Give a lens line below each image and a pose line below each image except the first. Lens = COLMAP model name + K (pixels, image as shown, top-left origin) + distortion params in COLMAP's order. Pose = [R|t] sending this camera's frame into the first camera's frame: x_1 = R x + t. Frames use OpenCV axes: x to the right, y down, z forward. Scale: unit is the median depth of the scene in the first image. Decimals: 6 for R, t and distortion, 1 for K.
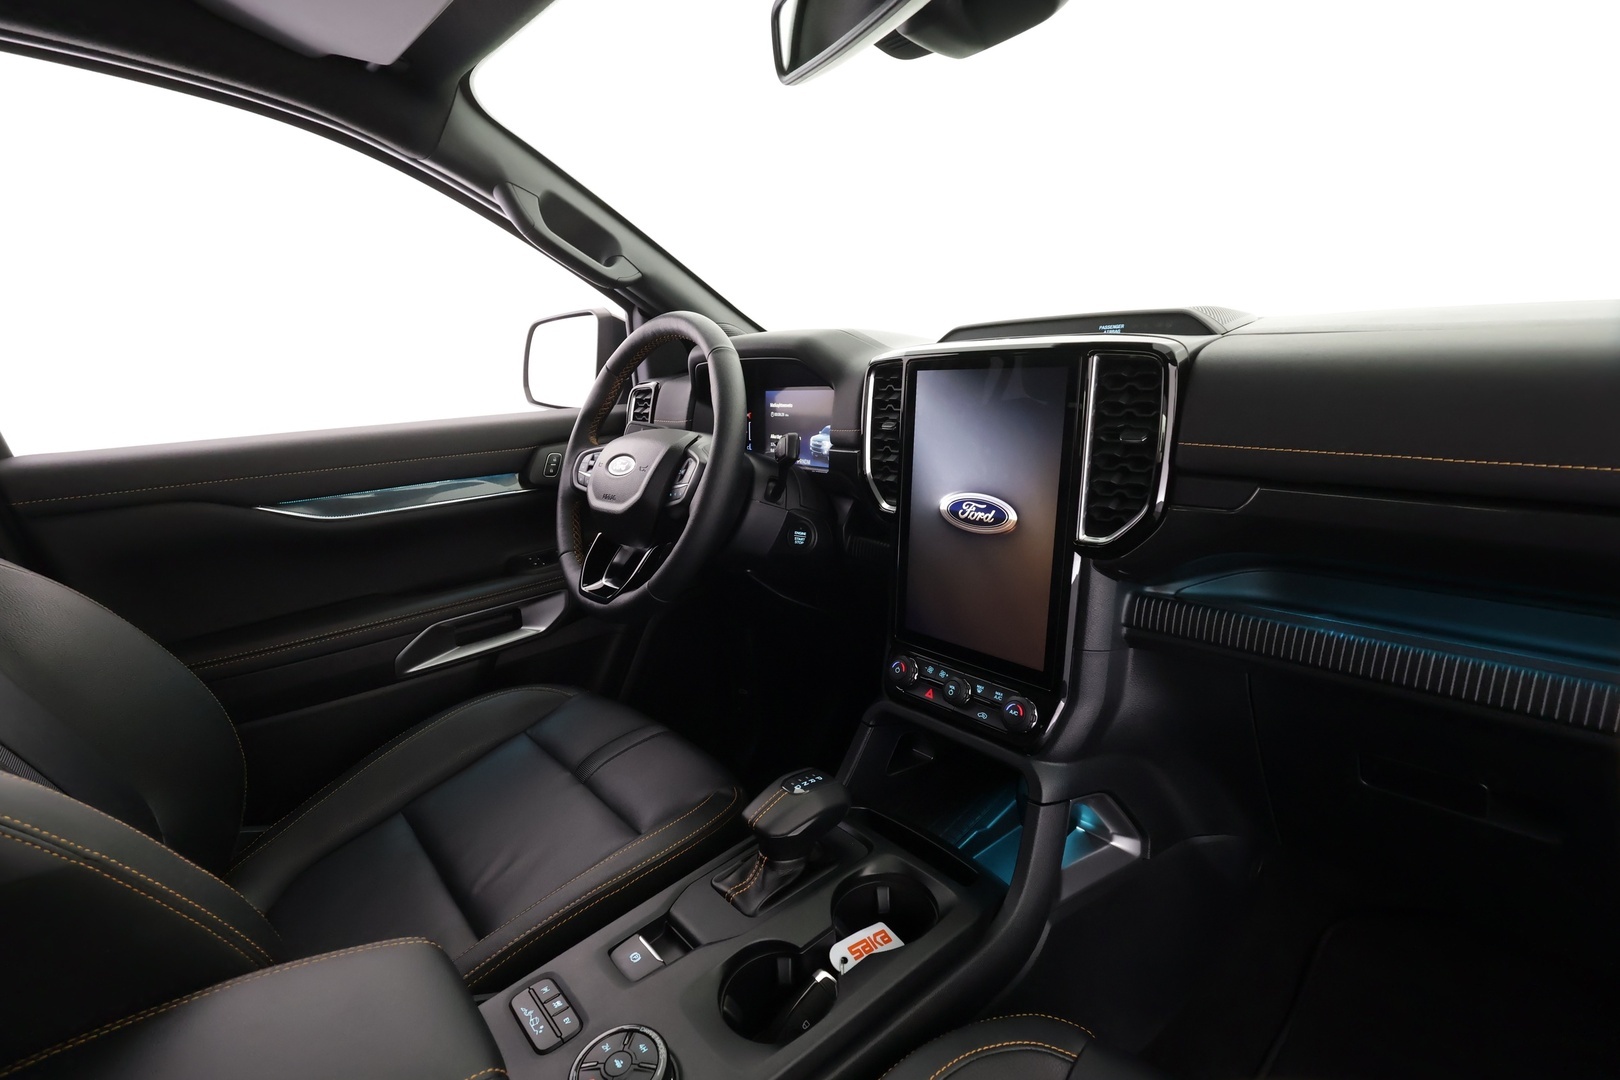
lens RADIAL K [[757.1, 0, 806.4], [0, 757.1, 550.5], [0, 0, 1]] dist [-0.001384, -0.000296]
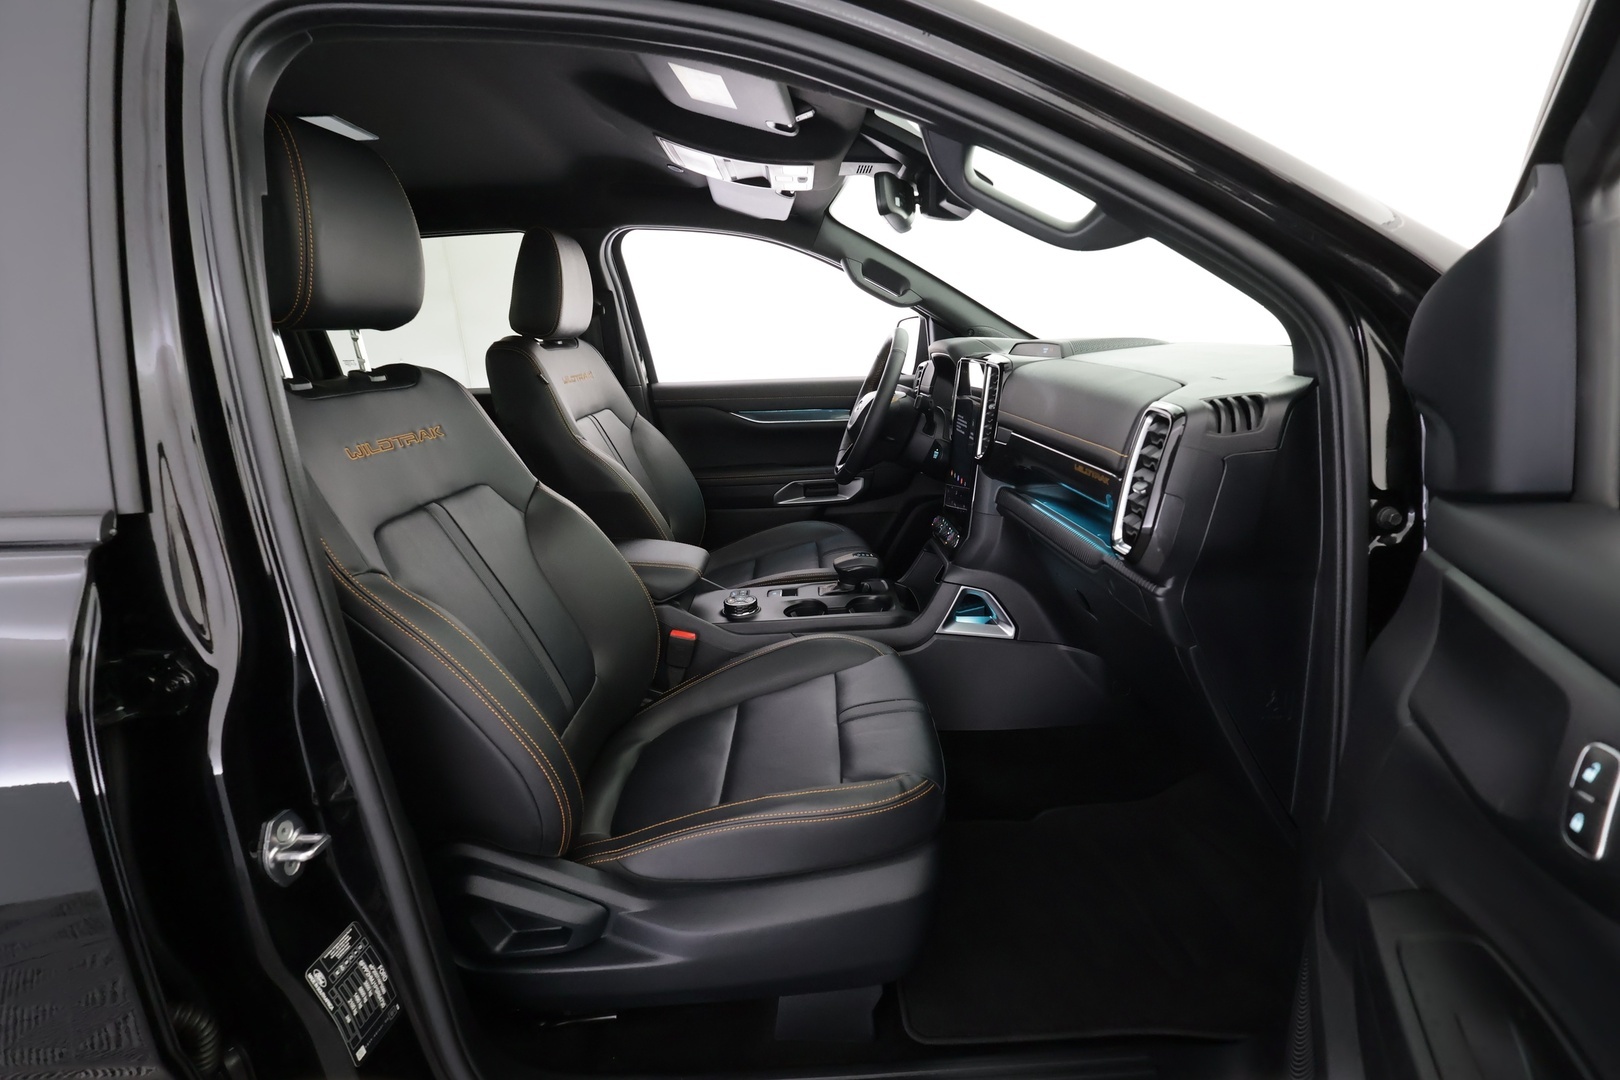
lens RADIAL K [[757.1, 0, 808.8], [0, 757.1, 537.5], [0, 0, 1]] dist [-0.001384, -0.000296]
pose [[0.780519, 0.185434, -0.596996, 0.794711], [-0.161793, 0.982375, 0.093607, 0.052990], [0.603831, 0.023528, 0.796765, -0.570893]]
